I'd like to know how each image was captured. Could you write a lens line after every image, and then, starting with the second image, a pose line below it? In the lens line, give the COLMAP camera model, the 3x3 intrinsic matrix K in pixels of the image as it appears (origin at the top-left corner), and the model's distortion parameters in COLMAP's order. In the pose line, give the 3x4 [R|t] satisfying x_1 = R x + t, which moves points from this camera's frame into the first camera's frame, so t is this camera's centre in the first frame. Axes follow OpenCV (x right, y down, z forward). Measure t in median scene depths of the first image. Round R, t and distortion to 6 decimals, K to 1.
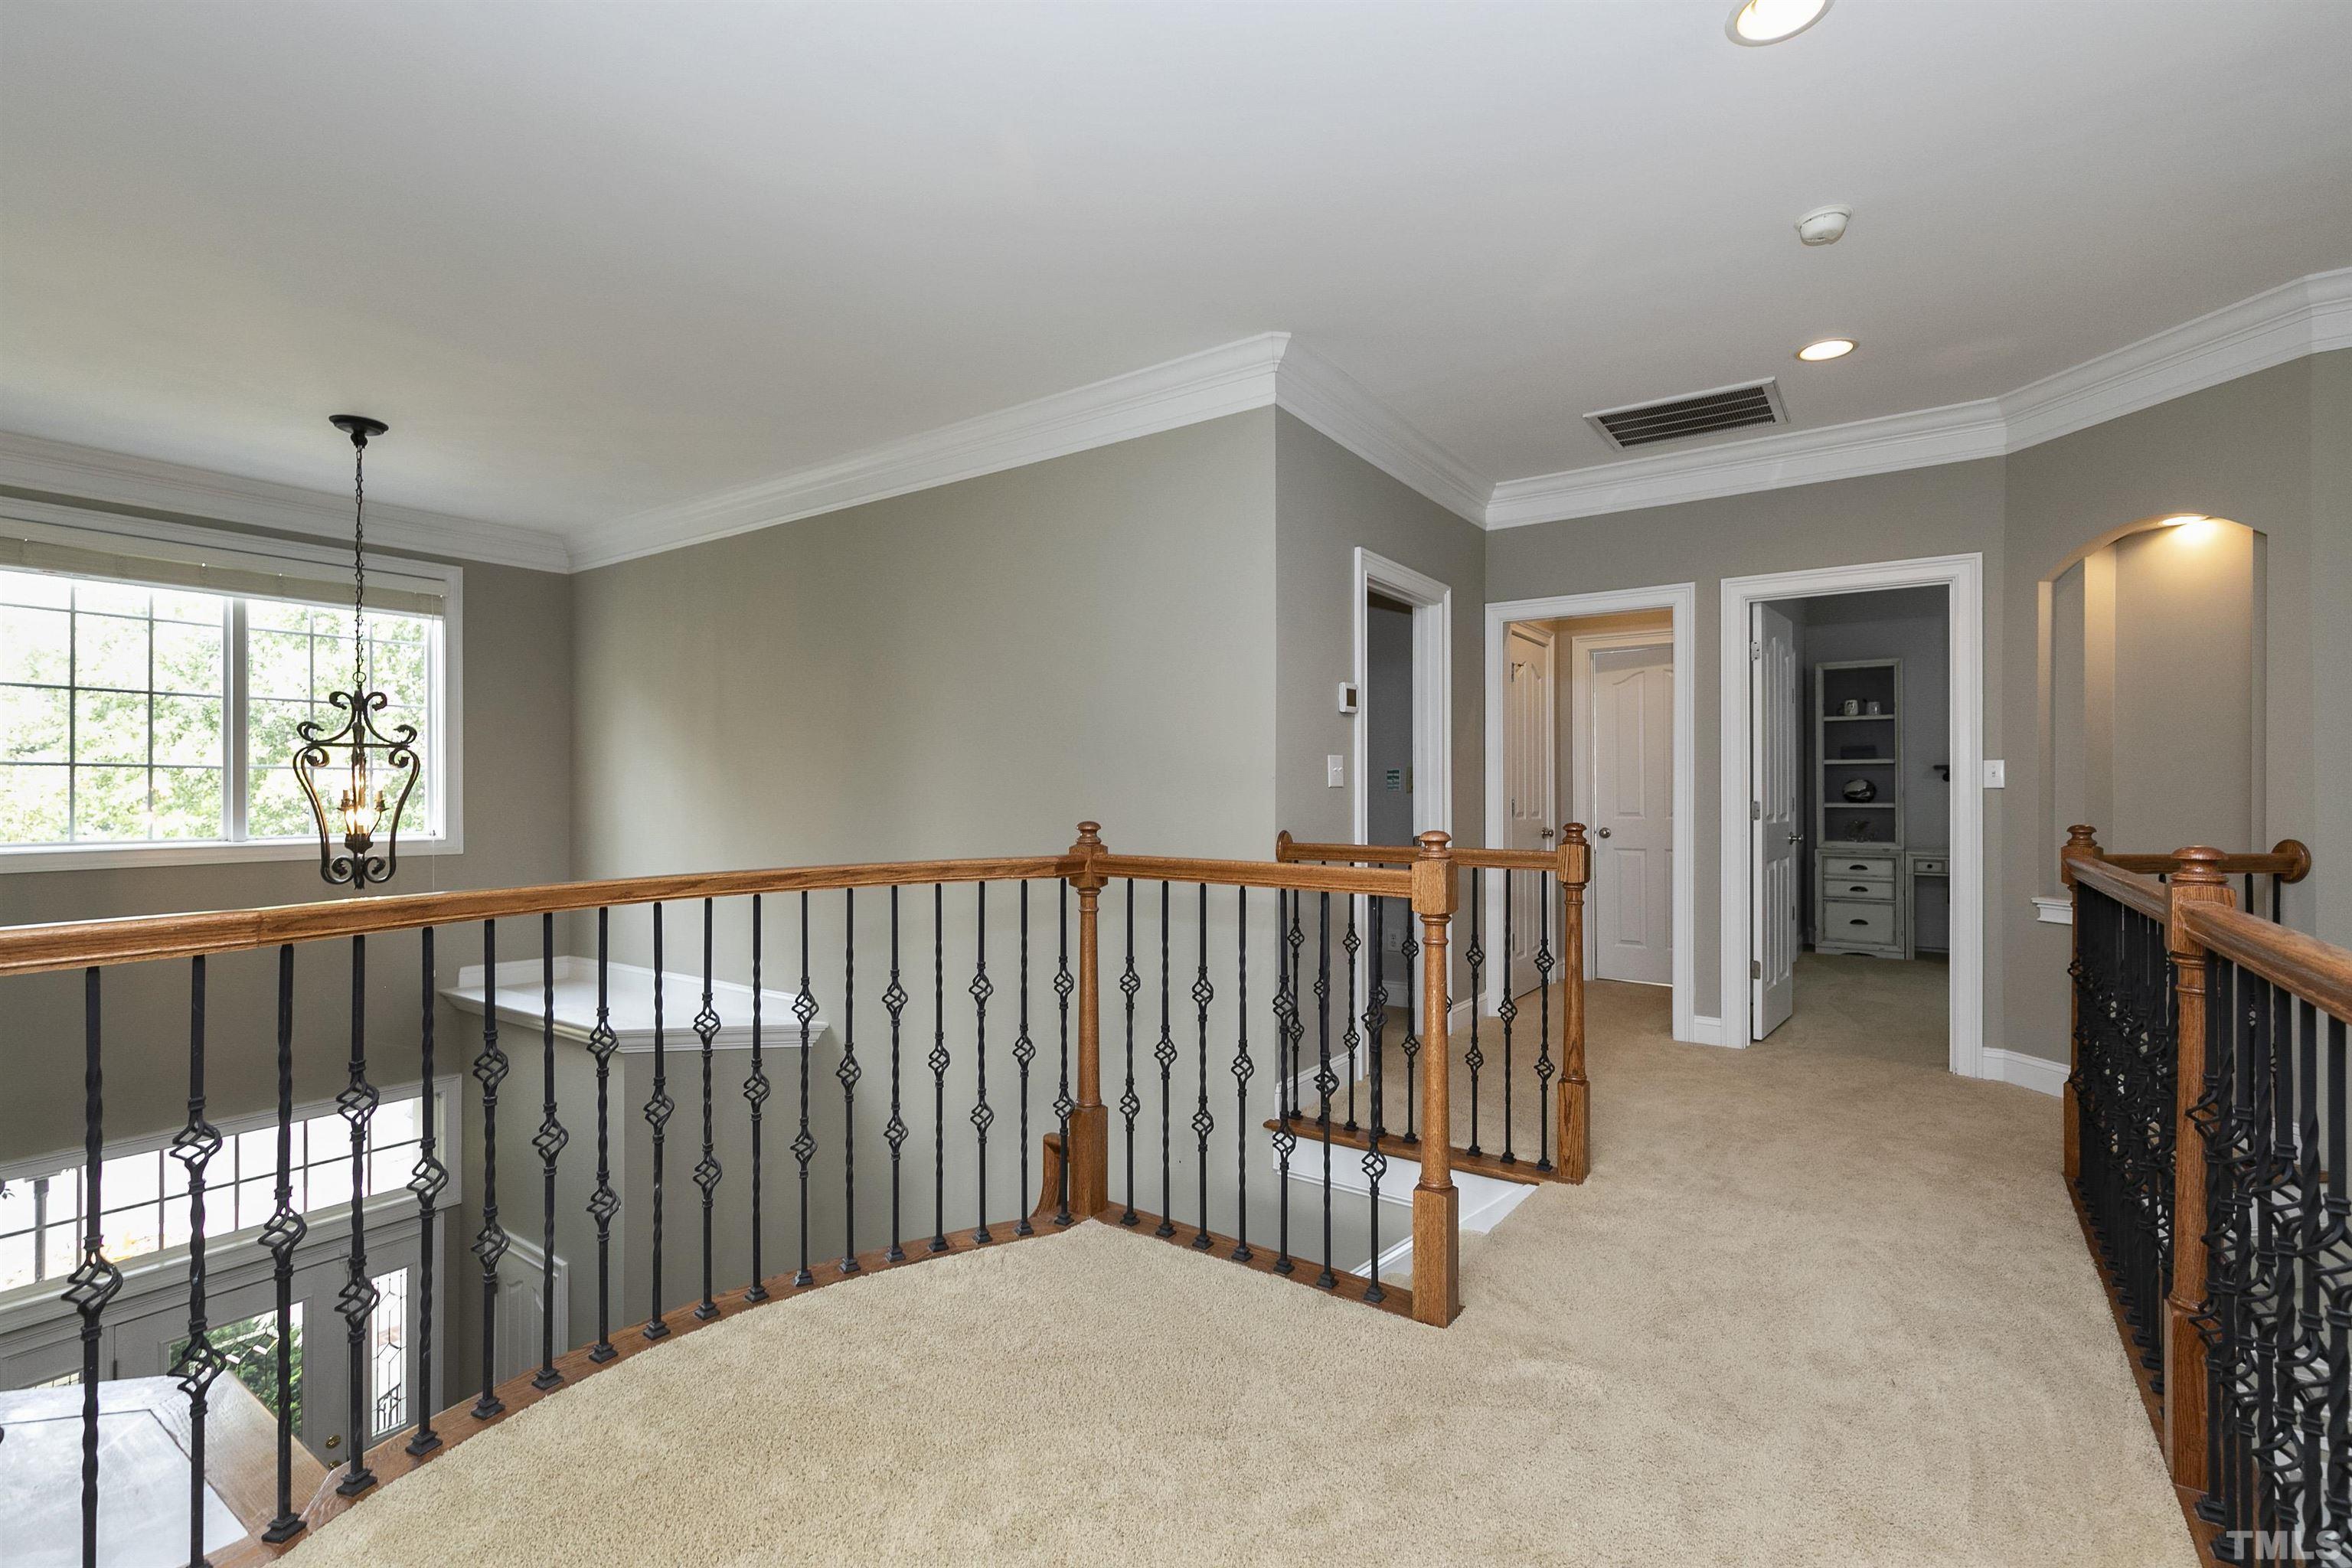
lens RADIAL K [[1077.6, 0, 1168.4], [0, 1077.6, 793.6], [0, 0, 1]] dist [0.011454, -0.000884]
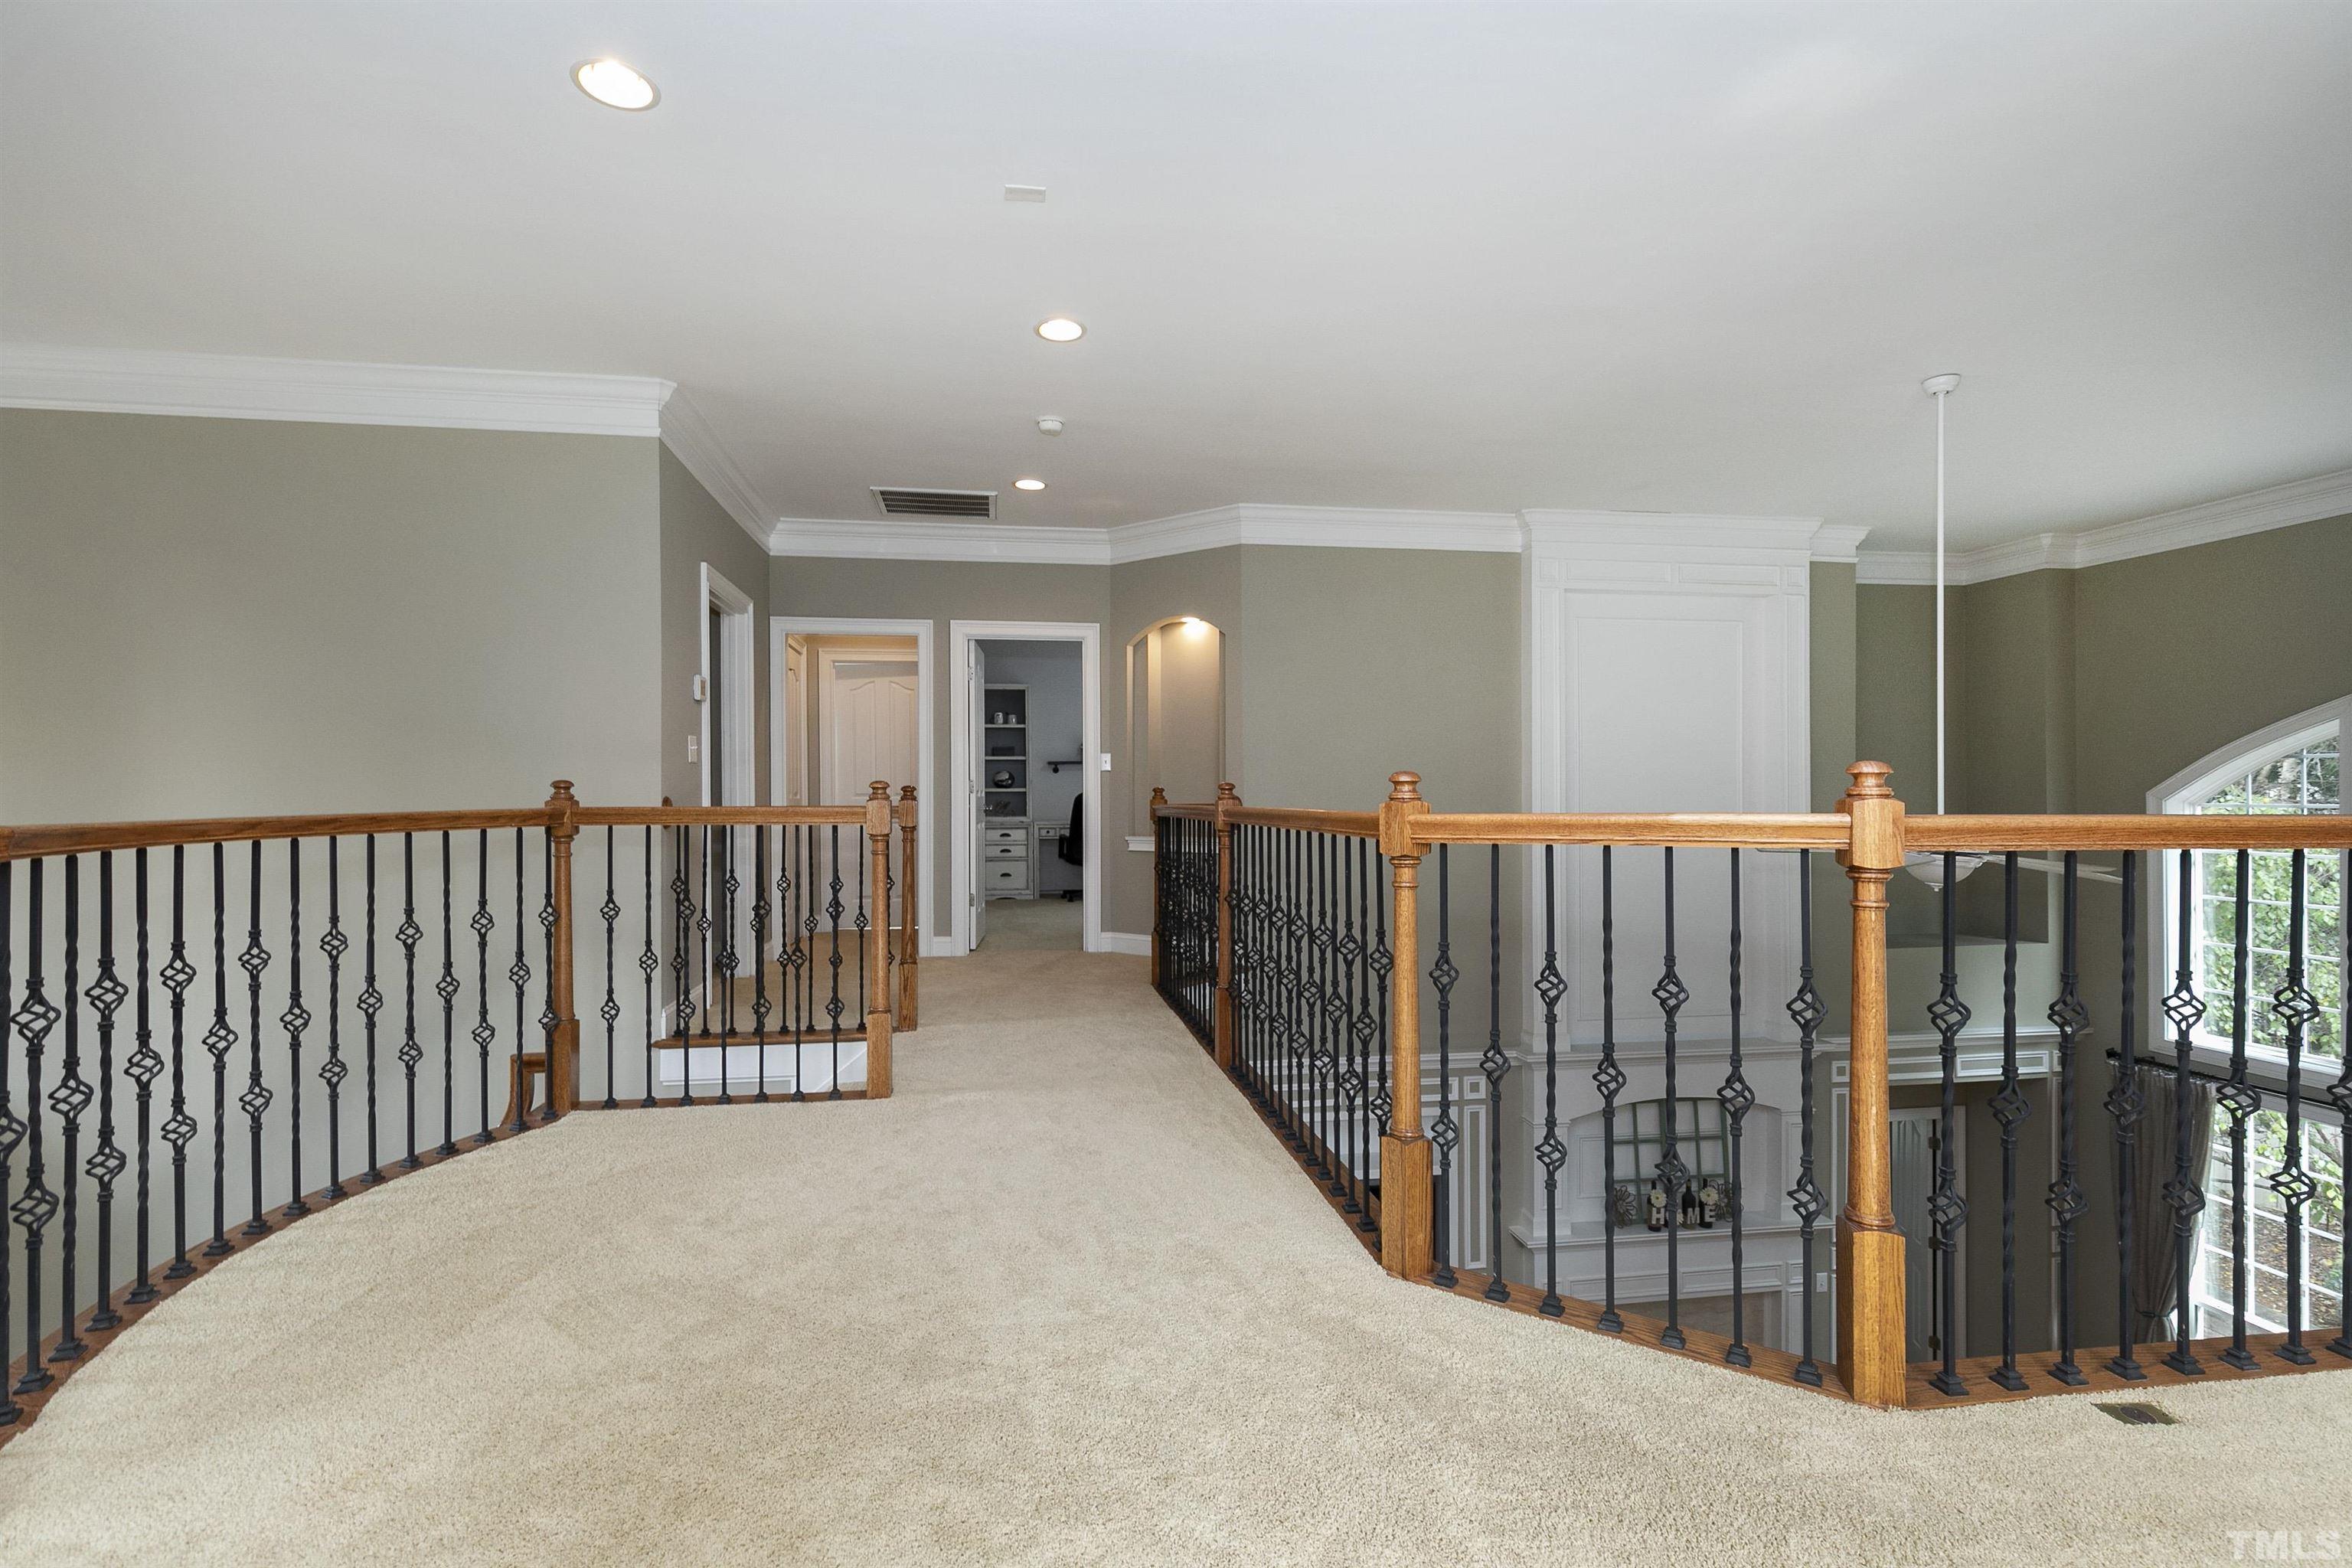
lens RADIAL K [[1077.6, 0, 1178.3], [0, 1077.6, 791.2], [0, 0, 1]] dist [0.011454, -0.000884]
pose [[0.711442, -0.001024, 0.702744, -0.285860], [0.004354, 0.999986, -0.002950, 0.030042], [-0.702732, 0.005159, 0.711436, -0.213452]]
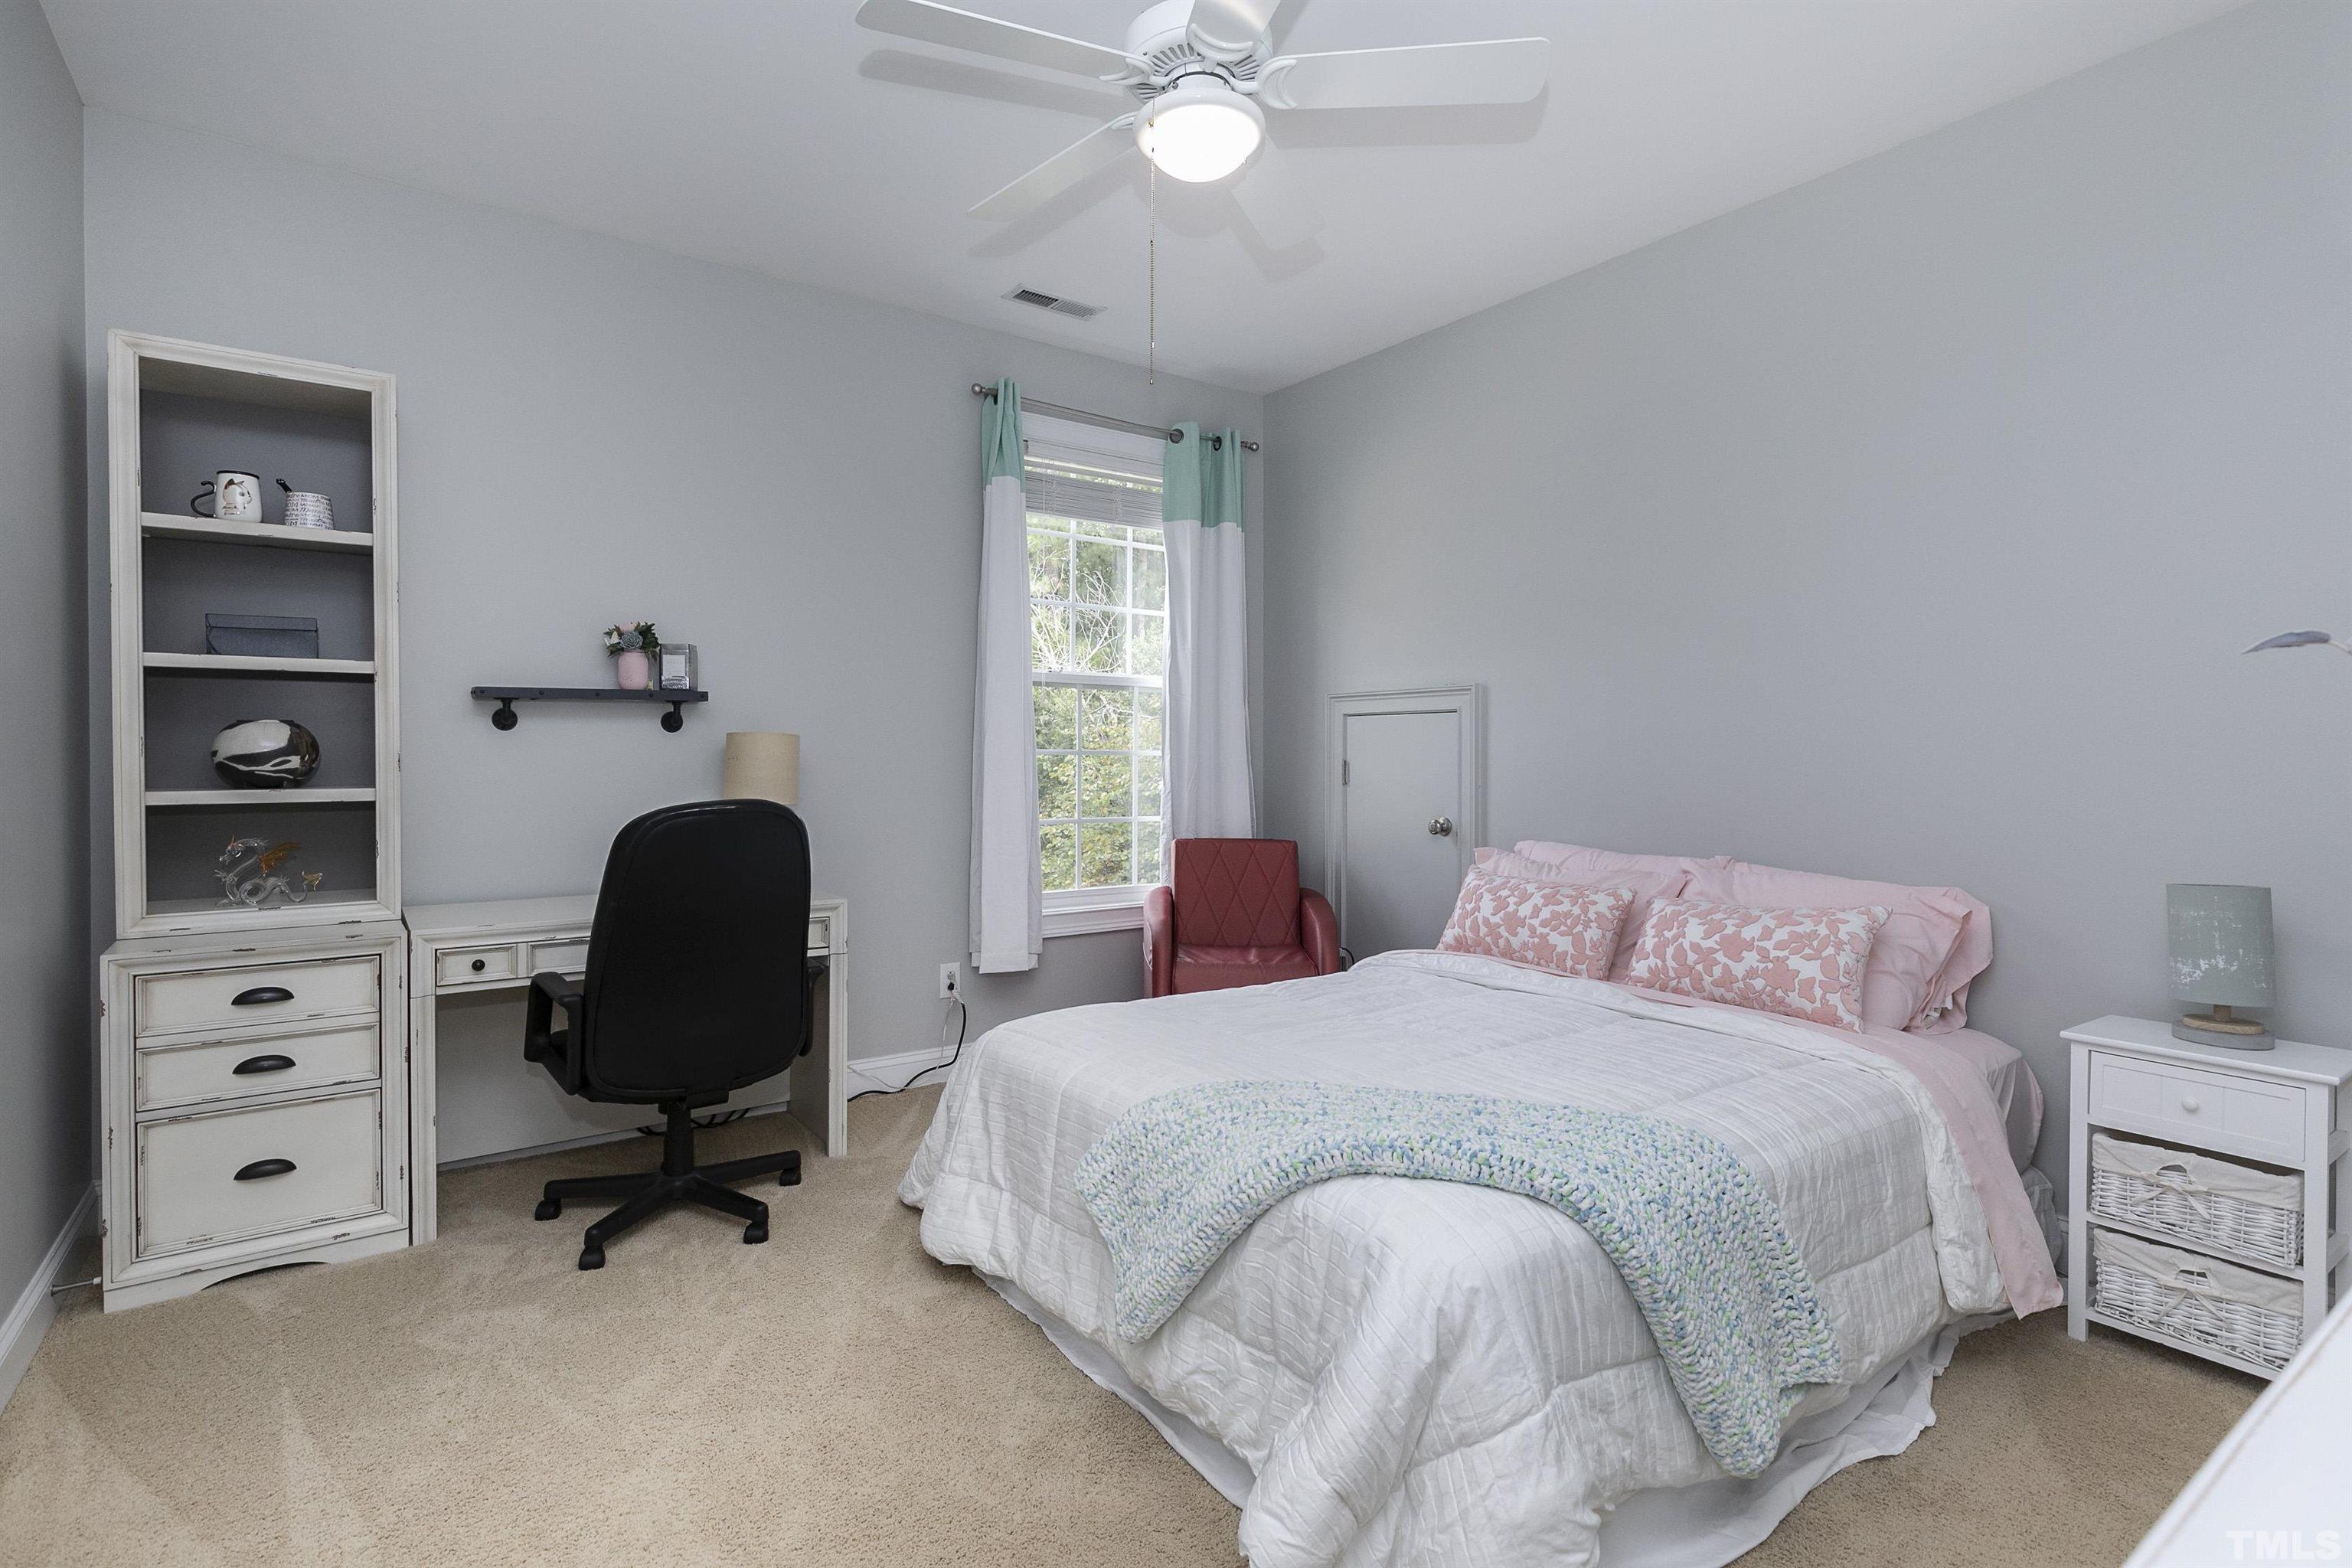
lens RADIAL K [[1132.8, 0, 1175.4], [0, 1132.8, 782.8], [0, 0, 1]] dist [-0.004809, -0.000081]
pose [[0.296685, -0.003132, 0.954970, 0.706576], [-0.002095, 0.999990, 0.003931, 0.008646], [-0.954973, -0.003167, 0.296676, 1.140099]]
